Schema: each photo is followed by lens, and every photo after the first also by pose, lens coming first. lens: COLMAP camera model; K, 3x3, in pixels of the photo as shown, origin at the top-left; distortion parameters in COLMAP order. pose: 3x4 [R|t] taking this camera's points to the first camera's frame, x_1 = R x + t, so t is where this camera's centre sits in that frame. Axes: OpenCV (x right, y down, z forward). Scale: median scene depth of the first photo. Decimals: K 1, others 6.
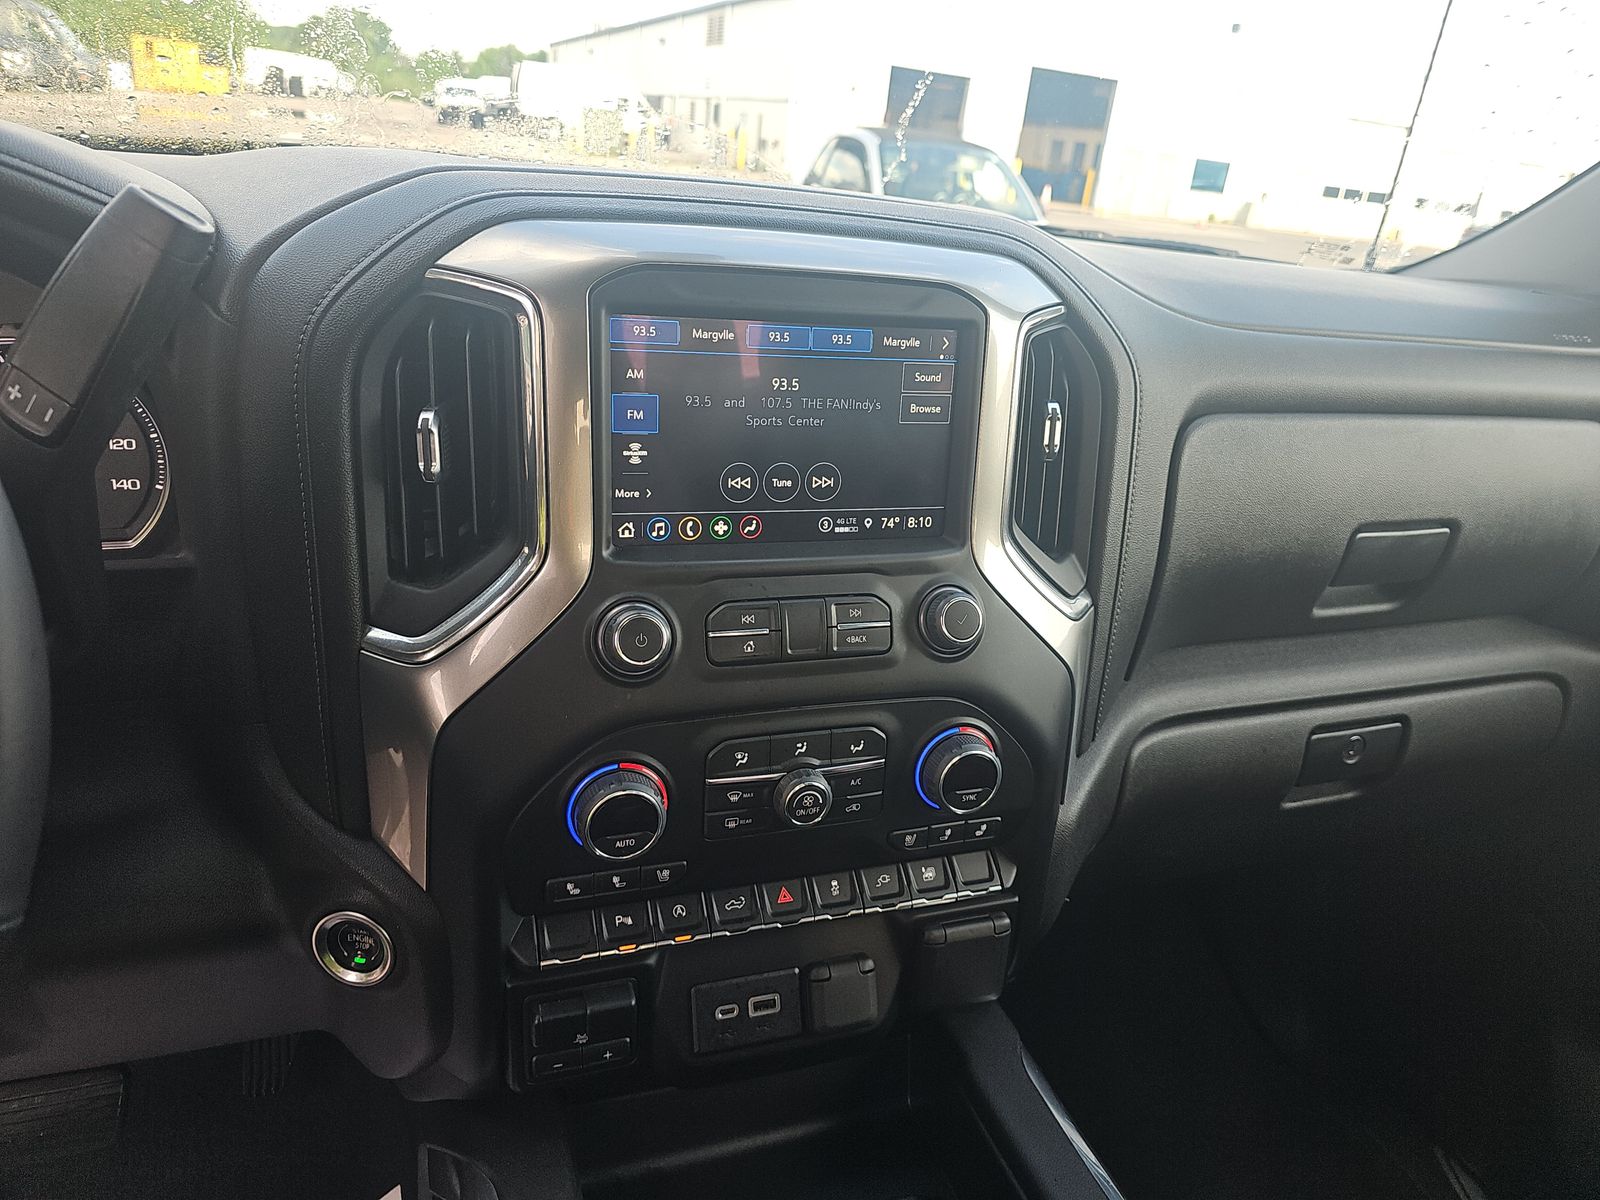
lens RADIAL K [[1113.8, 0, 800.0], [0, 1113.8, 600.0], [0, 0, 1]] dist [0.002623, -0.025210]
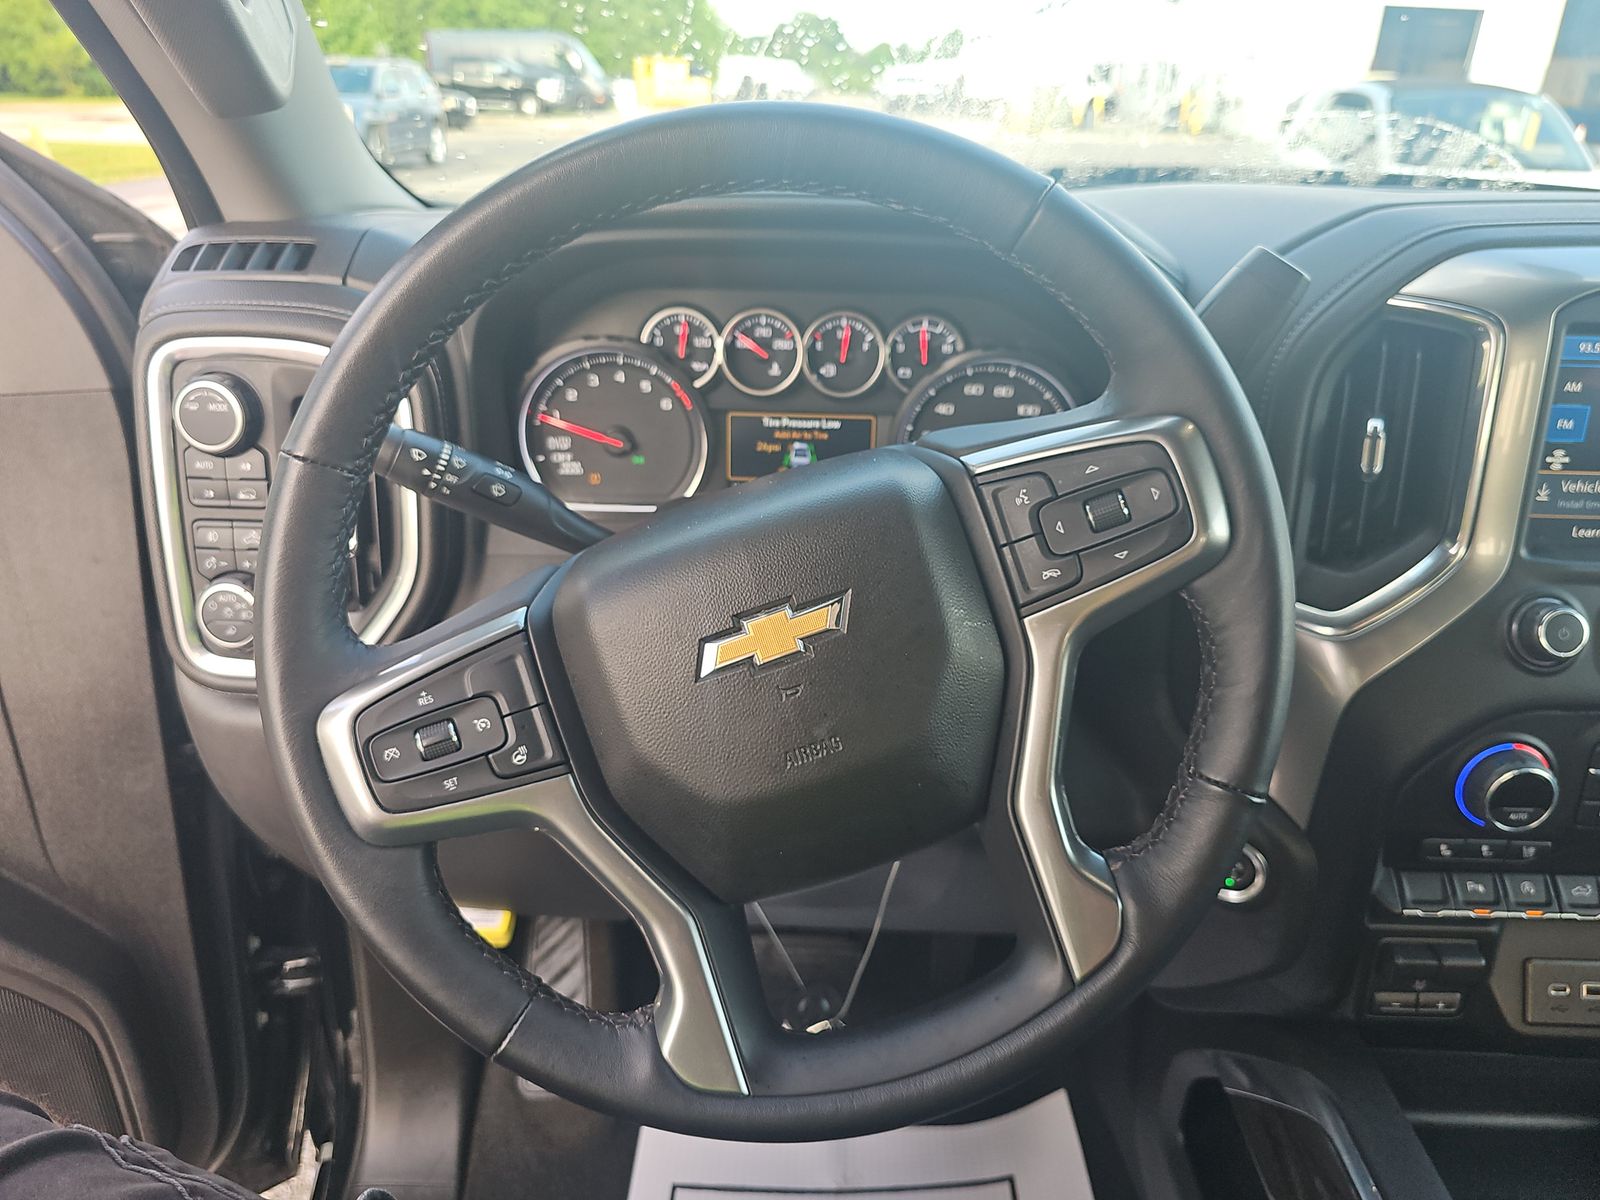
lens RADIAL K [[1074.2, 0, 753.9], [0, 1074.2, 561.5], [0, 0, 1]] dist [0.003057, -0.017539]
pose [[0.917767, 0.070302, -0.390846, -0.397623], [-0.070223, 0.997426, 0.014513, 0.005822], [0.390860, 0.014127, 0.920342, -0.227663]]
